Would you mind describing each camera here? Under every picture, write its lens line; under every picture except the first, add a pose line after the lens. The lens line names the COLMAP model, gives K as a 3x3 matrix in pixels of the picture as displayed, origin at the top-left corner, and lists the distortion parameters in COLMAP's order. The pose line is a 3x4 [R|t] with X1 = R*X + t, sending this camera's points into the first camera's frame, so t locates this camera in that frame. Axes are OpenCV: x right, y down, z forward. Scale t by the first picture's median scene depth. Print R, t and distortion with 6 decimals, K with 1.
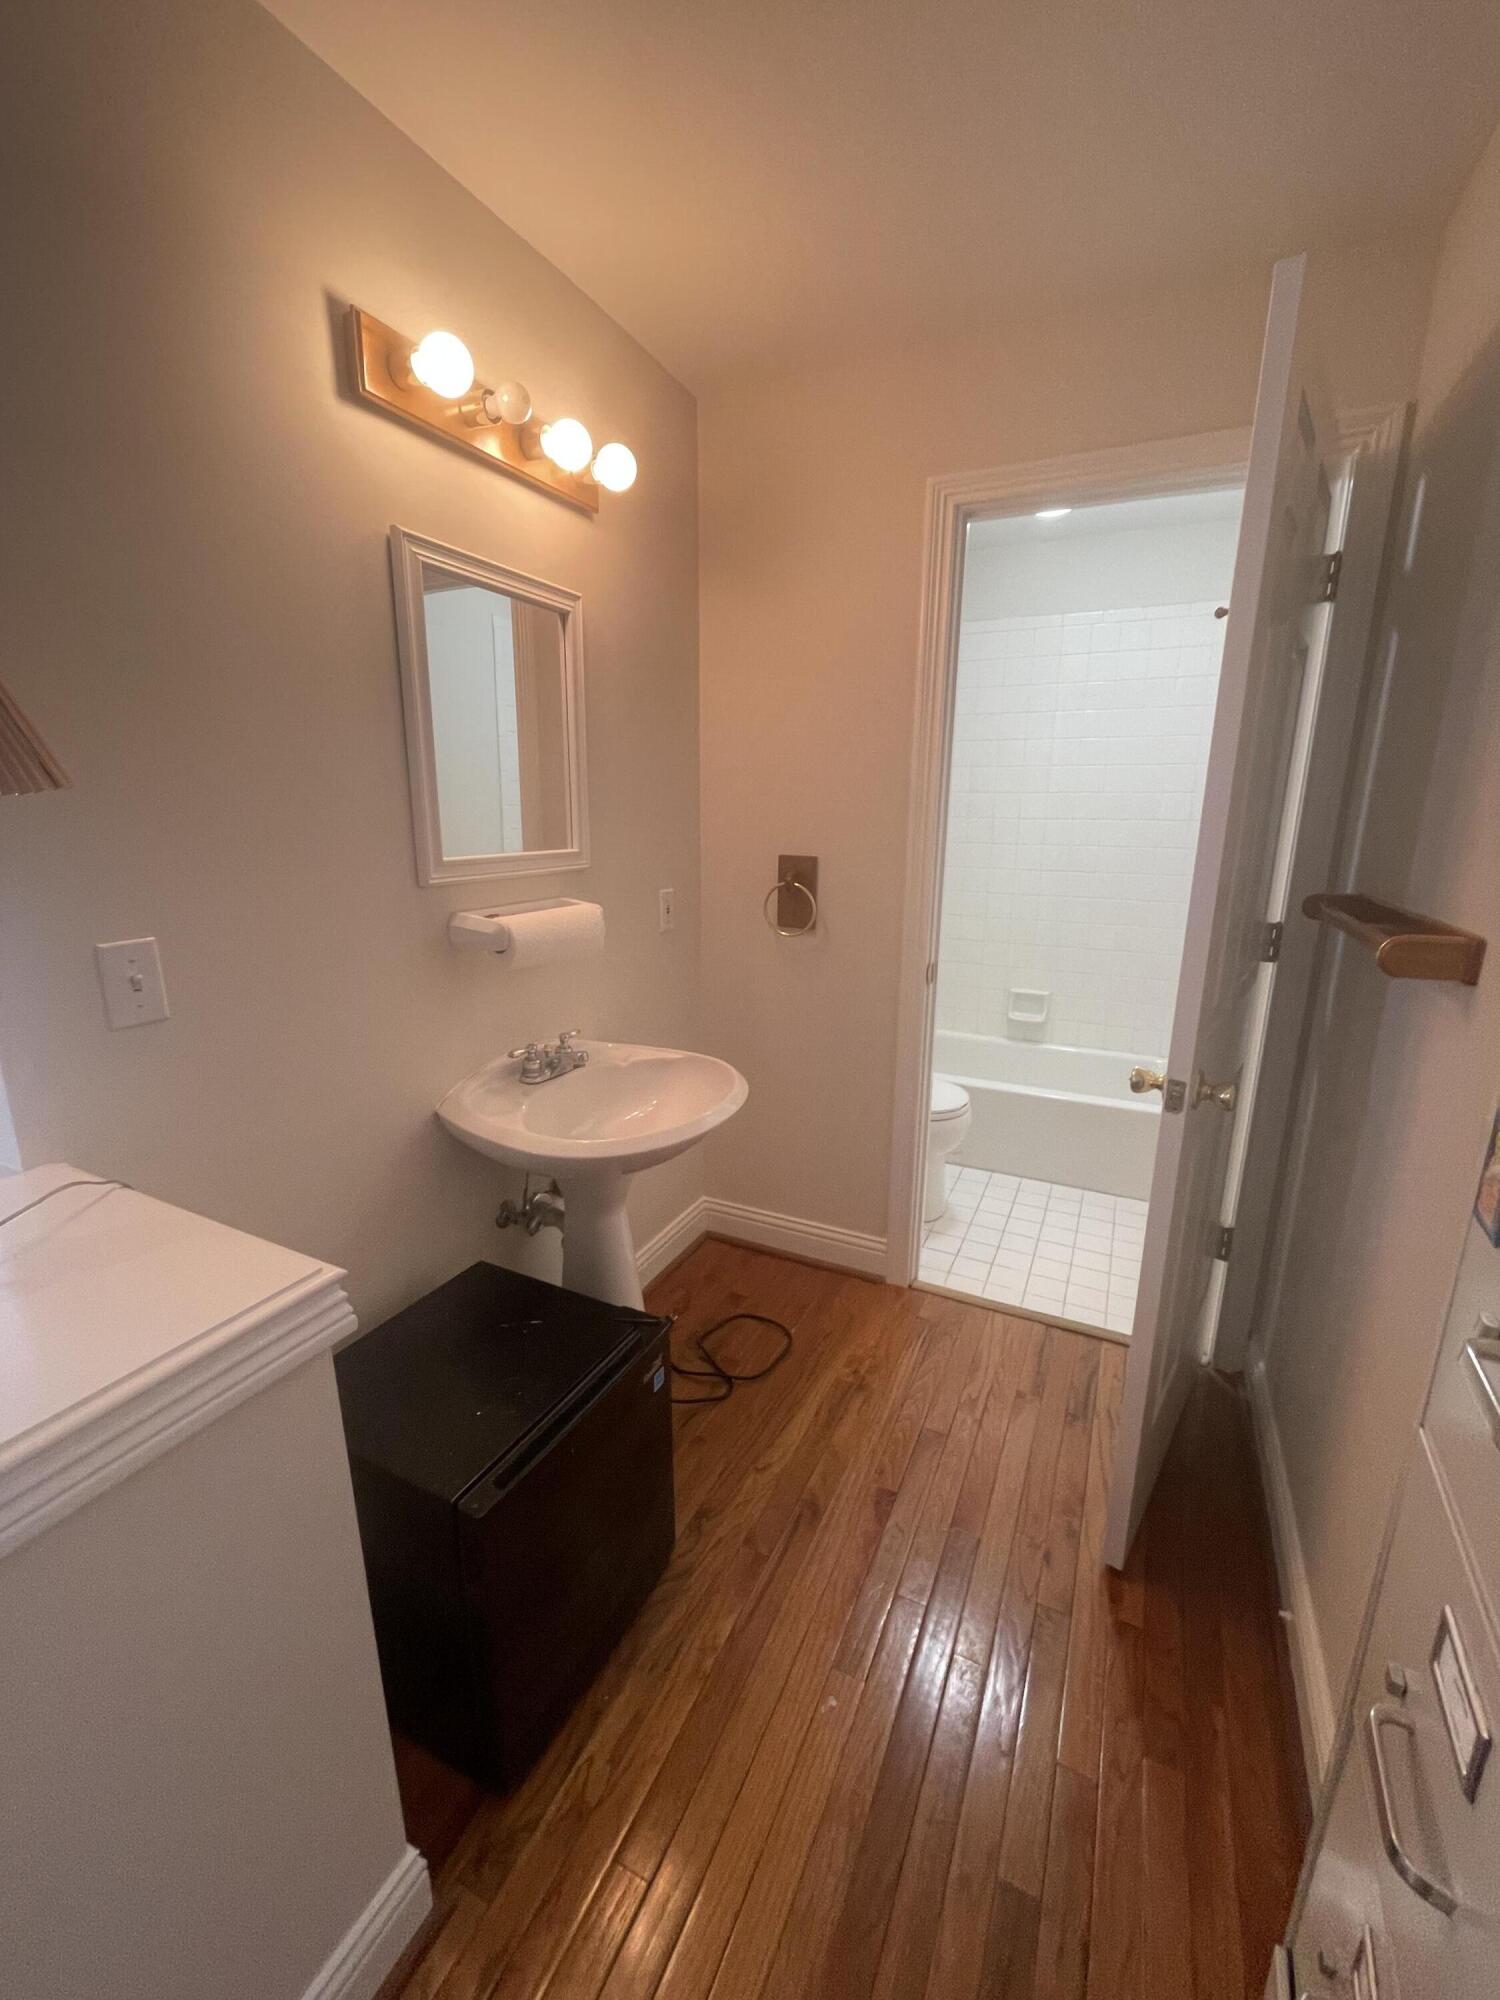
lens RADIAL K [[802.6, 0, 750.0], [0, 802.6, 1000.0], [0, 0, 1]] dist [-0.003027, -0.000581]
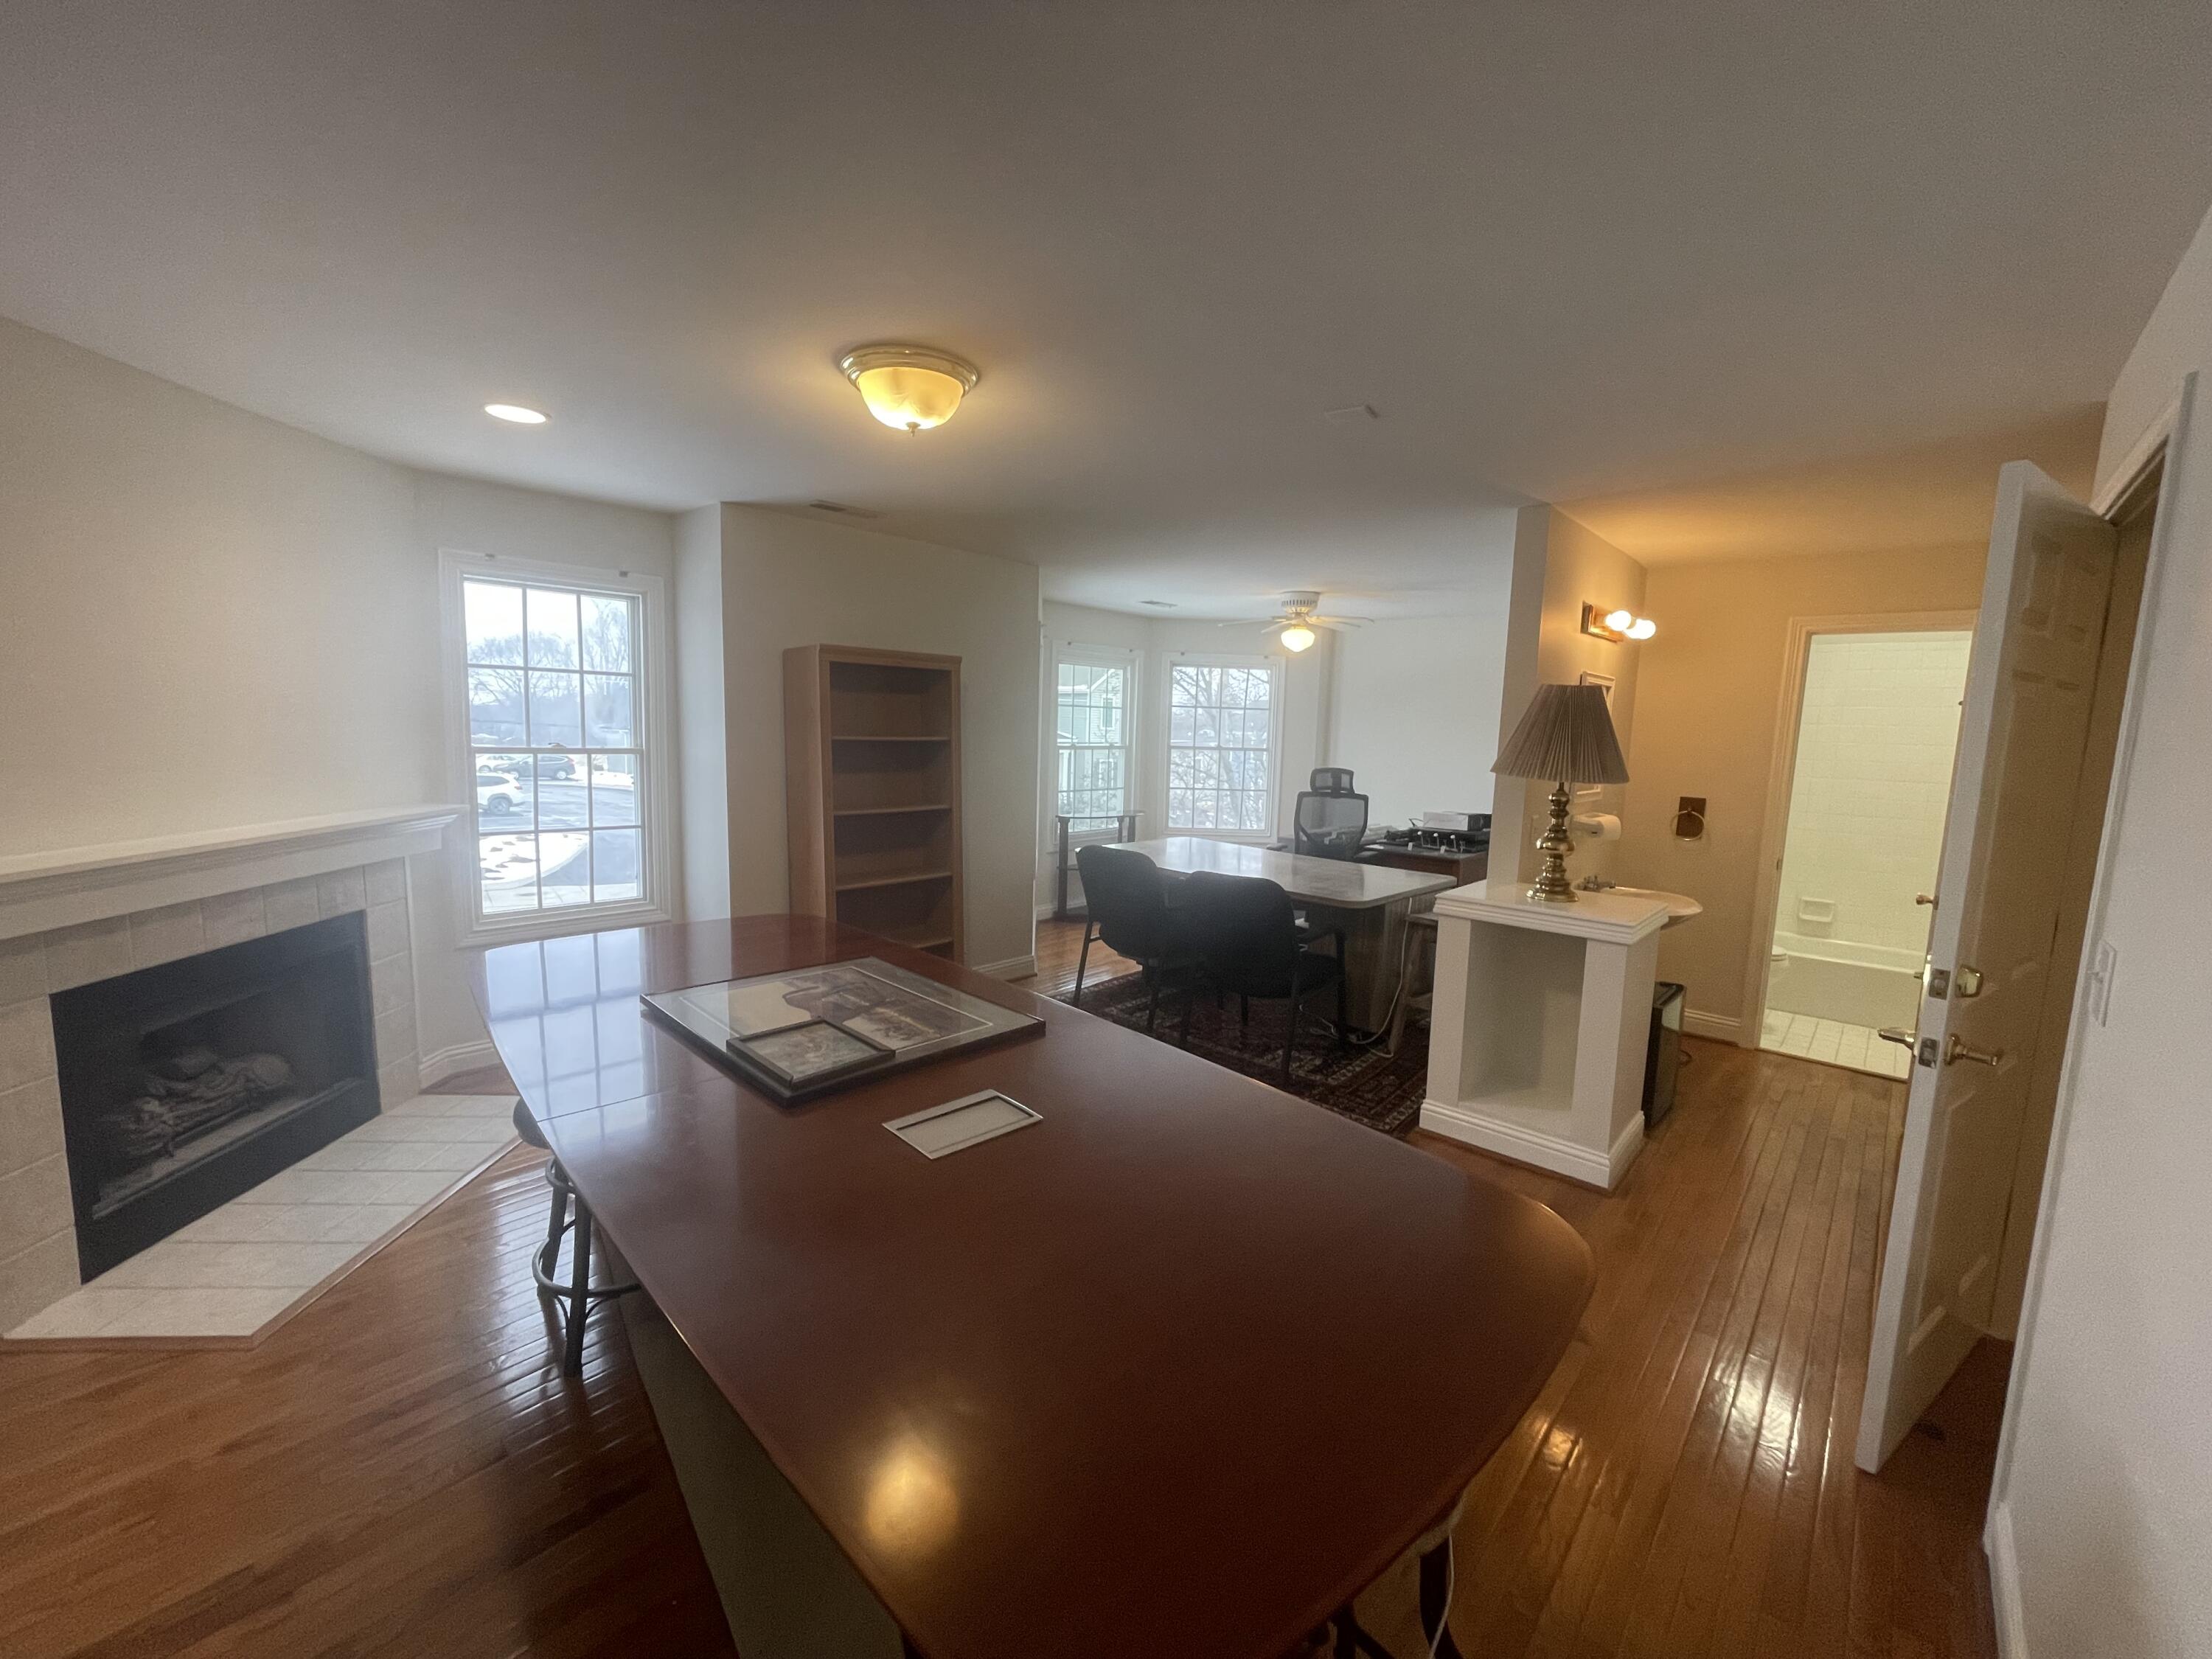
lens RADIAL K [[897.1, 0, 1106.0], [0, 897.1, 829.5], [0, 0, 1]] dist [-0.000956, -0.000032]
pose [[0.960712, 0.057122, -0.271606, -0.665537], [-0.089230, 0.990207, -0.107368, 0.232539], [0.262814, 0.127385, 0.956401, -1.302710]]
